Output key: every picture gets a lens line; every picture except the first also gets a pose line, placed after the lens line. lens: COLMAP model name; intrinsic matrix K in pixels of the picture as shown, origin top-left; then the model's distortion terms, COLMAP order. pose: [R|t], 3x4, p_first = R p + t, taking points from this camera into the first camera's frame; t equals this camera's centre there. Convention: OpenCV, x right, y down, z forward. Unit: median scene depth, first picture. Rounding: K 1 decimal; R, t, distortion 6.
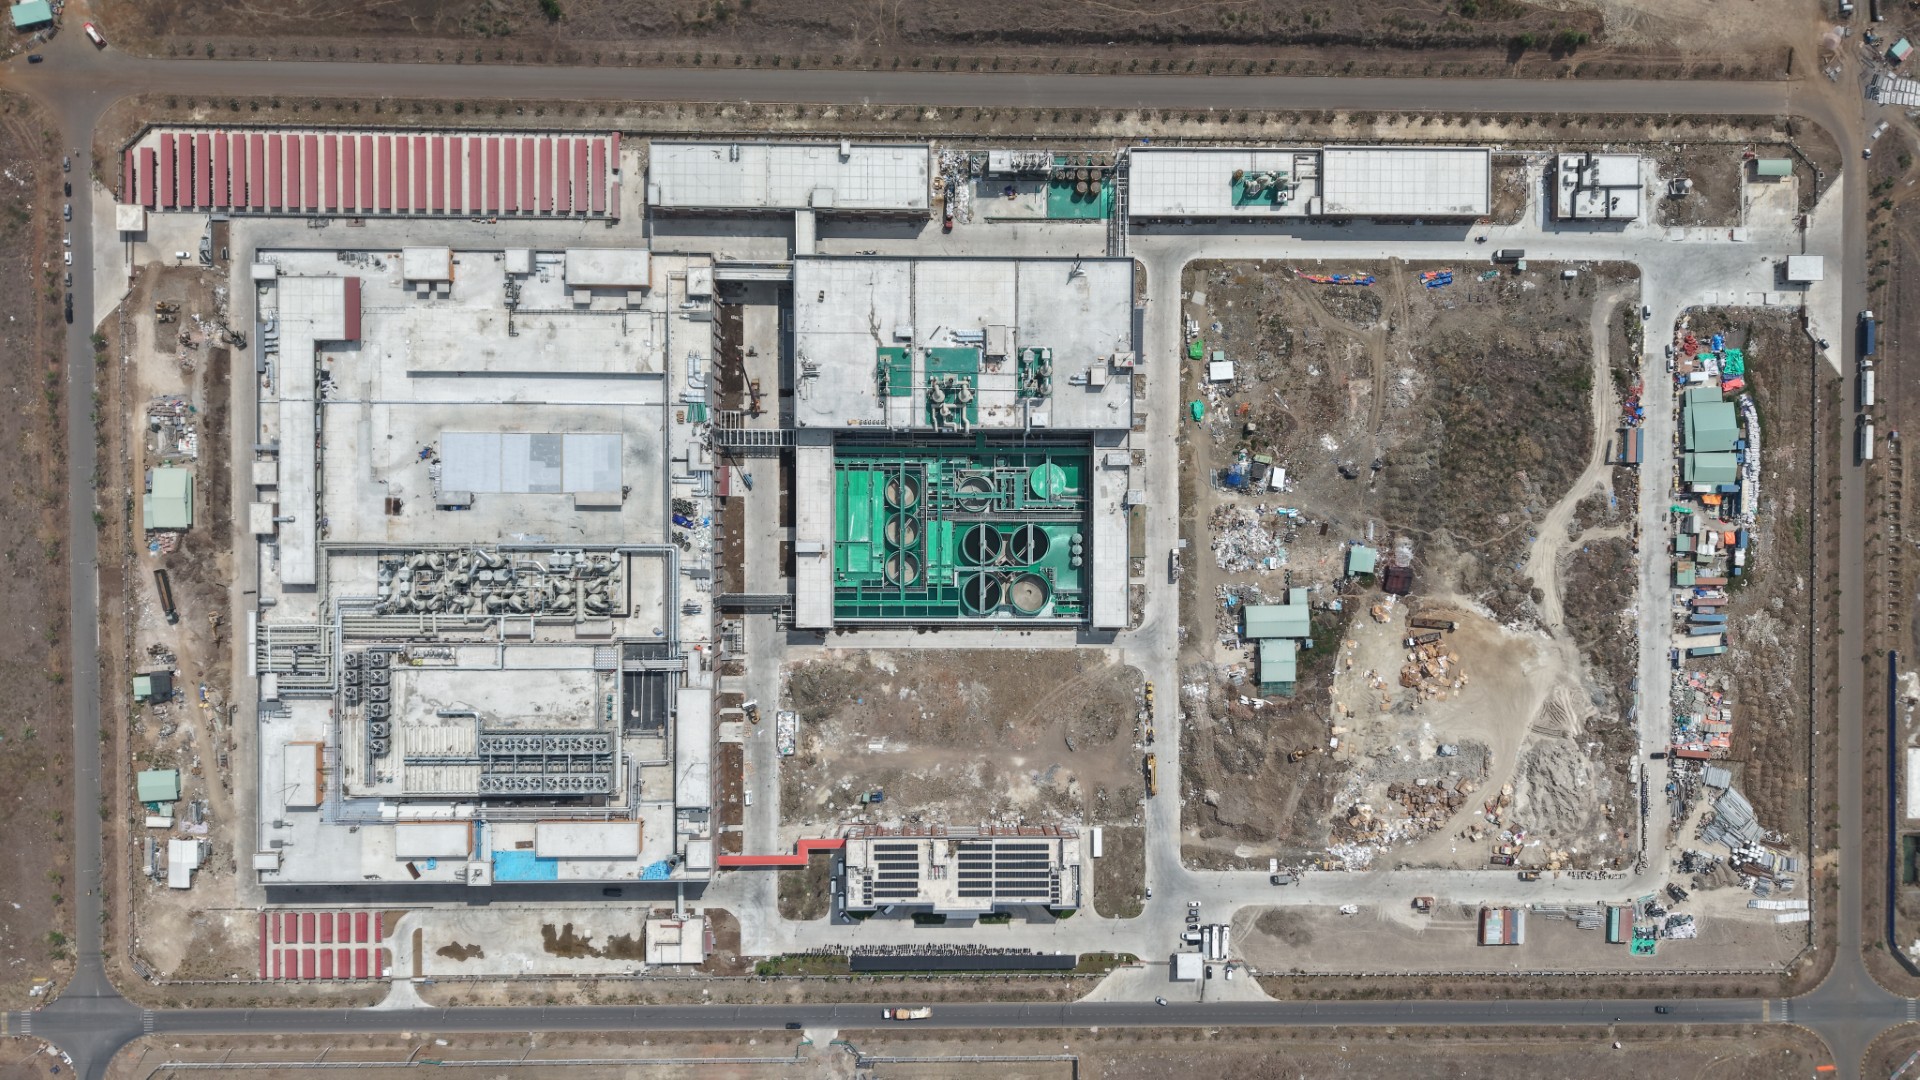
lens RADIAL K [[1288.0, 0, 960.0], [0, 1288.0, 540.0], [0, 0, 1]] dist [0.023441, -0.027602]
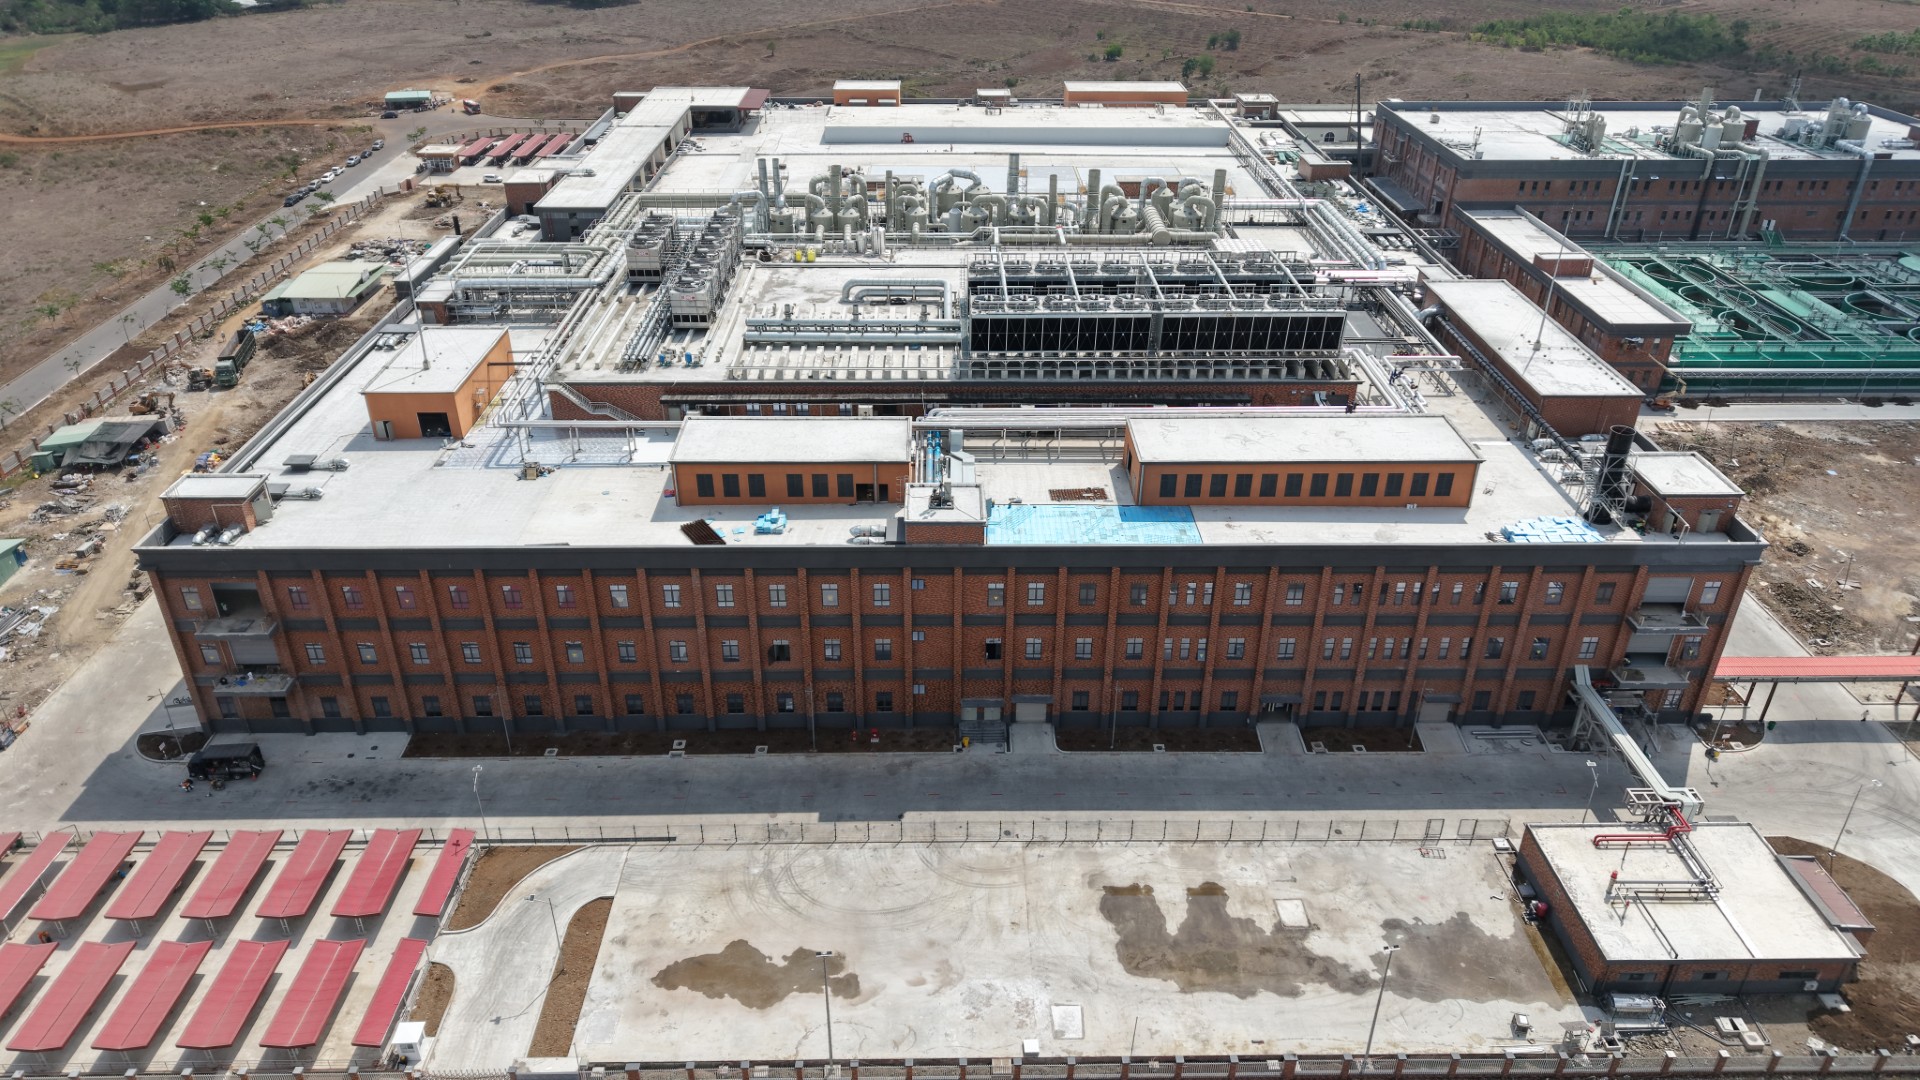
lens RADIAL K [[1288.0, 0, 960.0], [0, 1288.0, 540.0], [0, 0, 1]] dist [0.023441, -0.027602]
pose [[0.999619, -0.027095, 0.005247, -0.349433], [0.017643, 0.481180, -0.876444, 0.480756], [0.021223, 0.876203, 0.481475, 0.823141]]
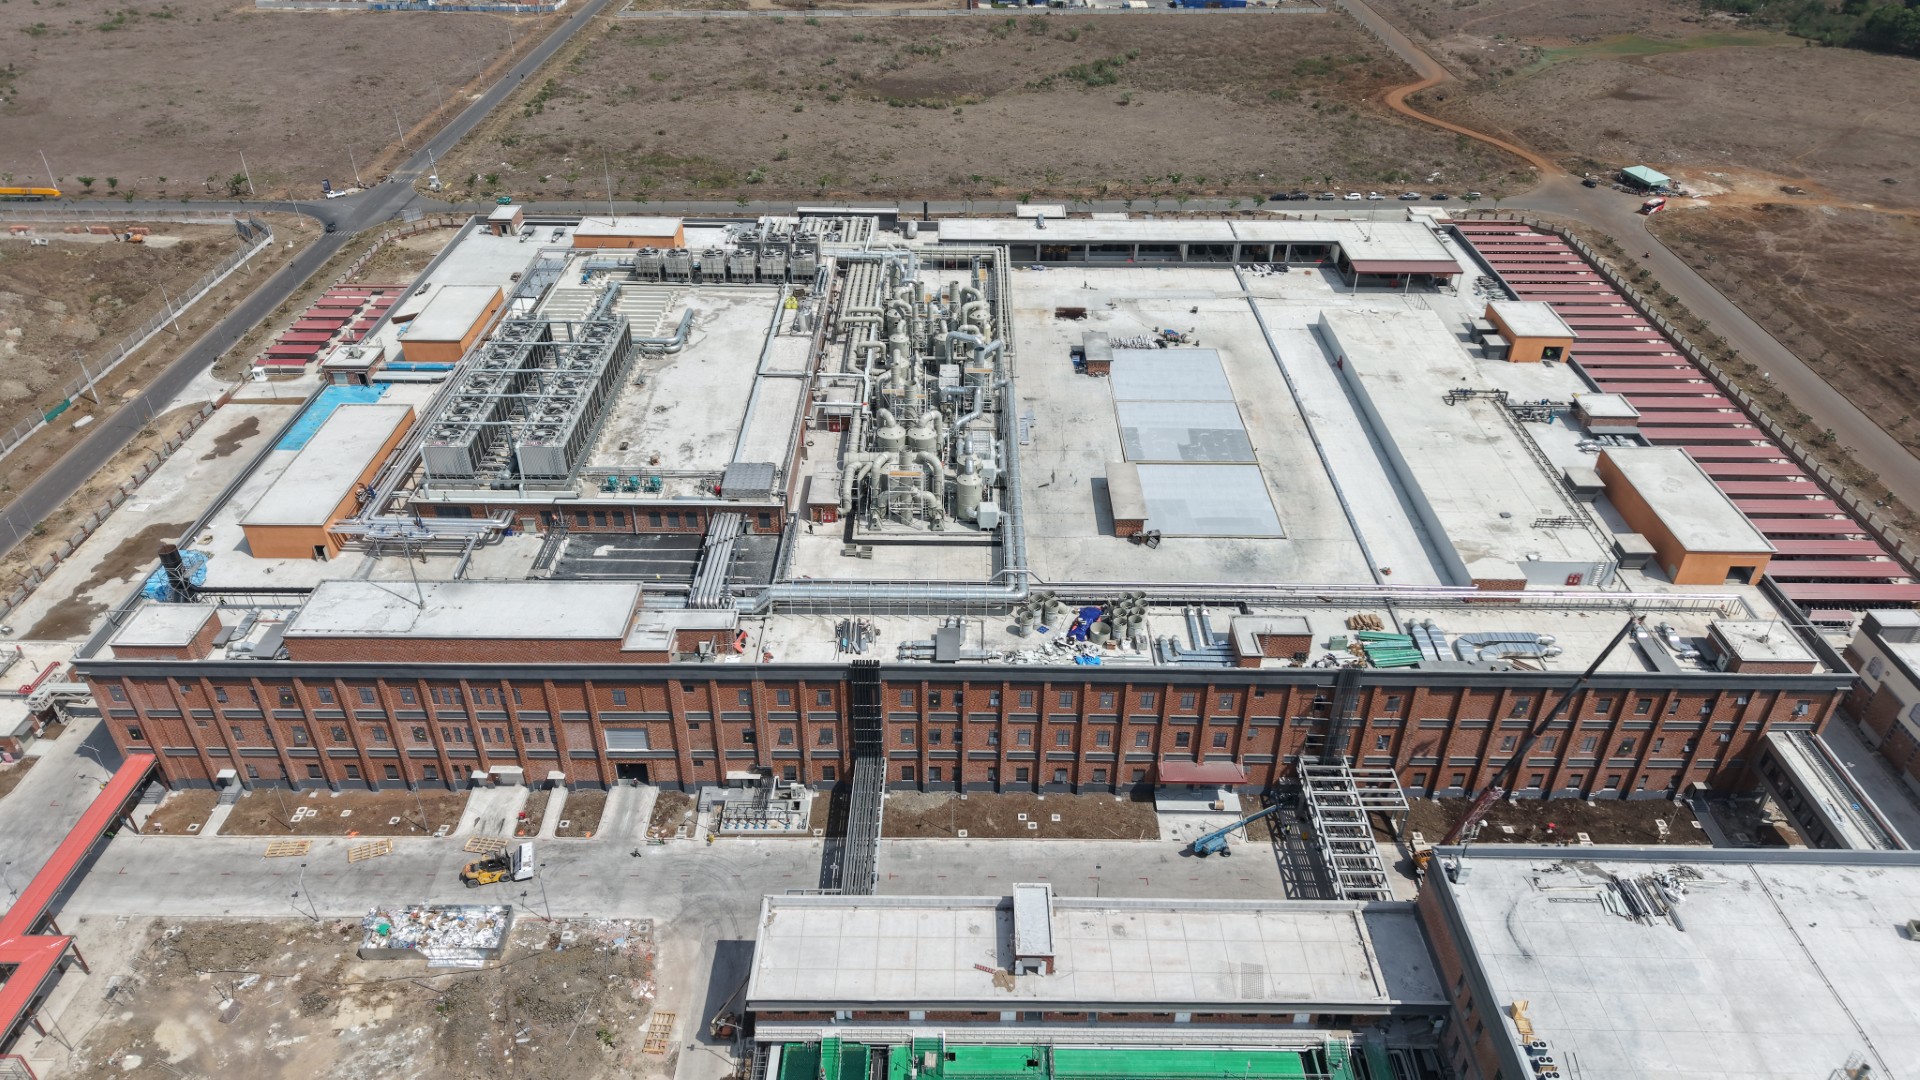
lens RADIAL K [[1269.9, 0, 960.0], [0, 1269.9, 540.0], [0, 0, 1]] dist [0.033515, -0.026855]
pose [[0.000858, 0.537128, -0.843501, 0.079580], [-0.999777, -0.017331, -0.012053, 0.026582], [-0.021093, 0.843323, 0.536993, 0.745534]]
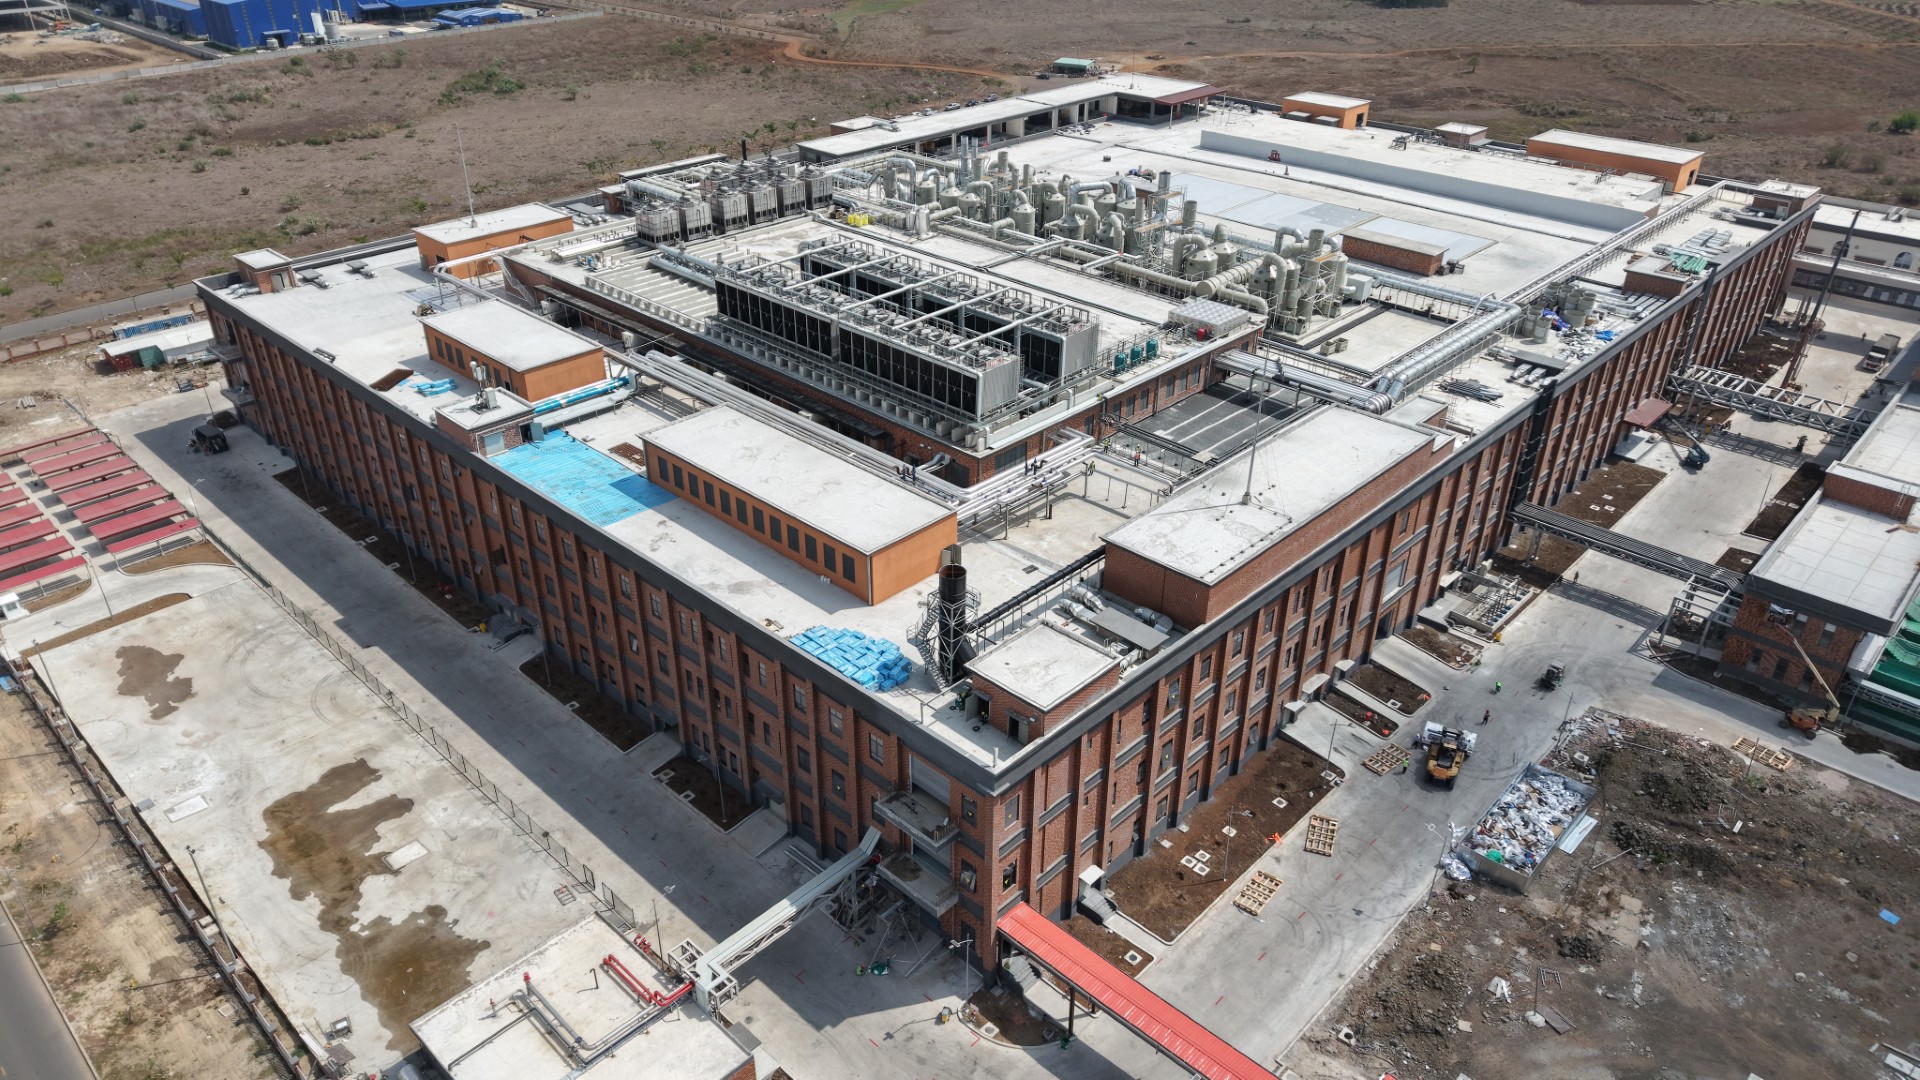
lens RADIAL K [[1288.0, 0, 960.0], [0, 1288.0, 540.0], [0, 0, 1]] dist [0.023441, -0.027602]
pose [[0.723955, 0.323242, -0.609428, -0.078126], [-0.689822, 0.346756, -0.635536, 0.368601], [0.005891, 0.880497, 0.474016, 0.829453]]
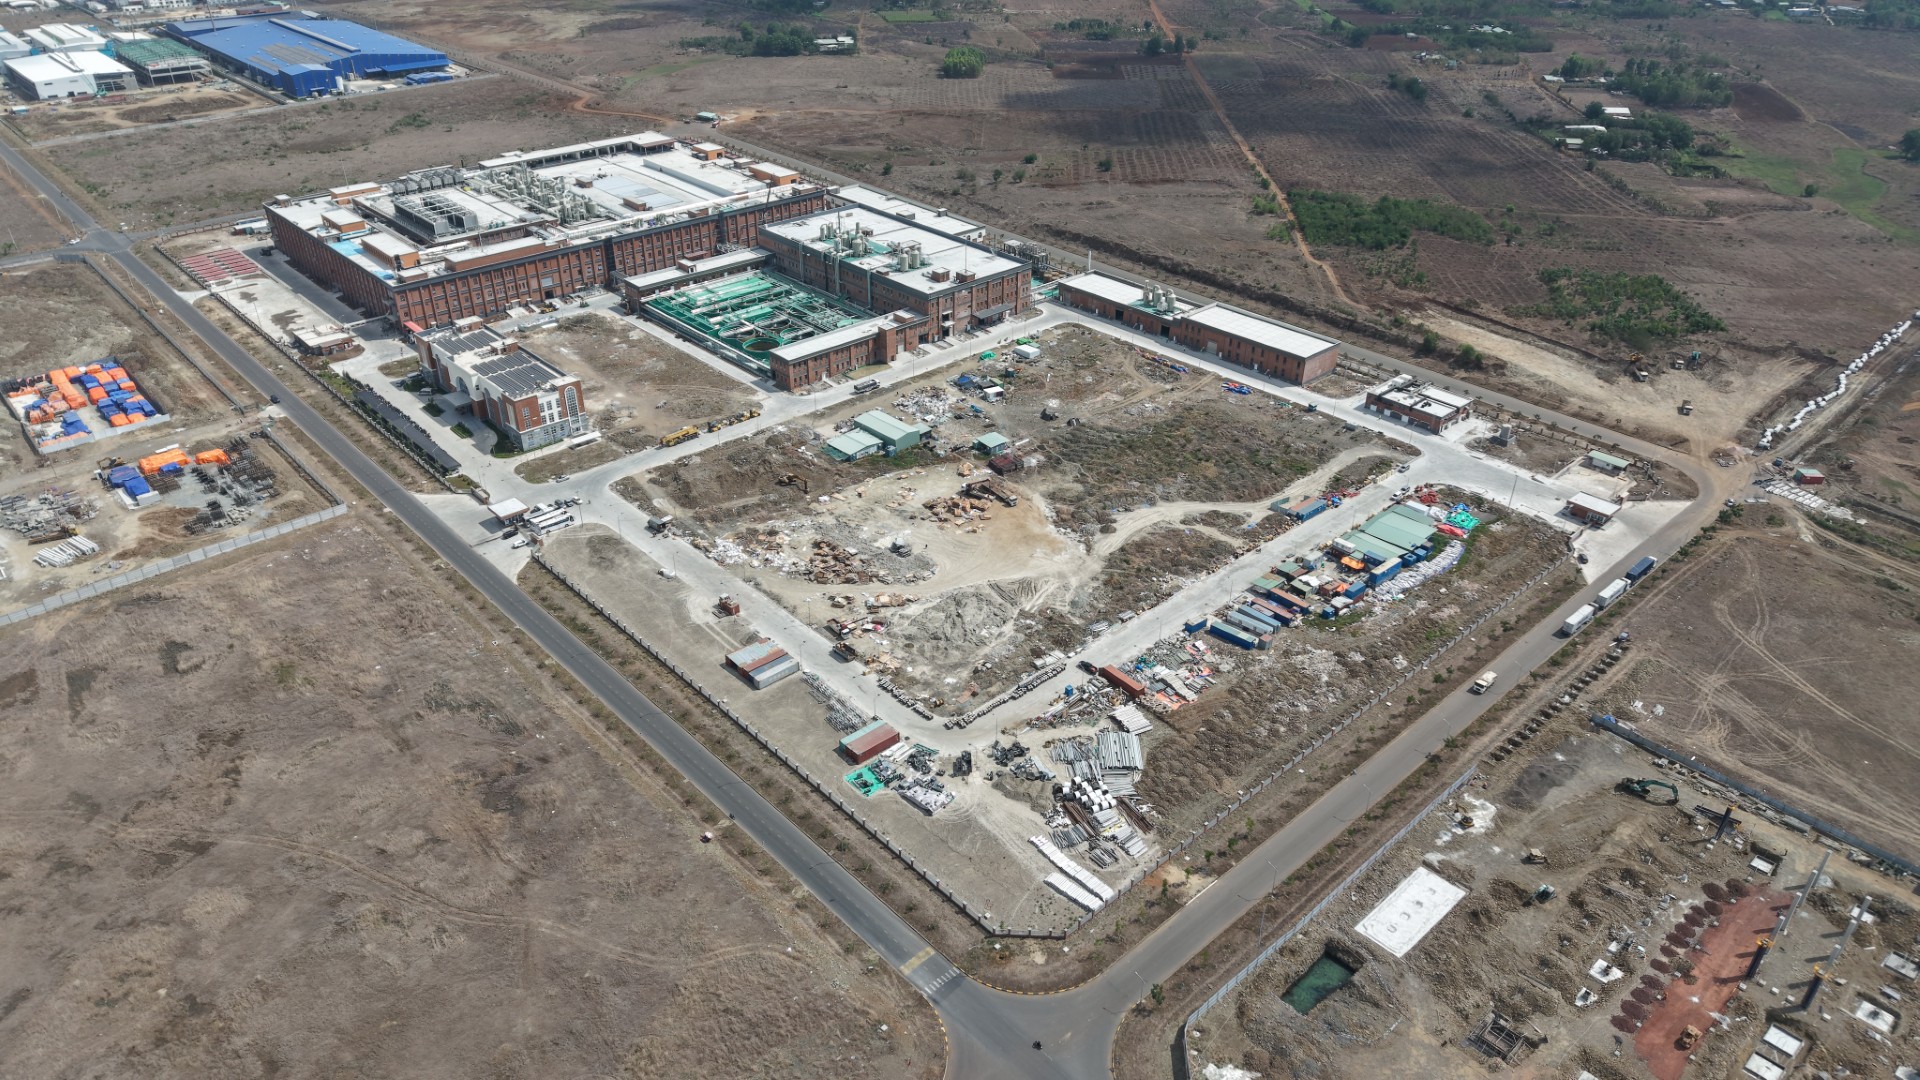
lens RADIAL K [[1288.0, 0, 960.0], [0, 1288.0, 540.0], [0, 0, 1]] dist [0.023441, -0.027602]
pose [[0.678465, 0.355307, -0.642995, 0.937807], [-0.734630, 0.330582, -0.592482, 0.623935], [0.002049, 0.874341, 0.485307, 0.607169]]
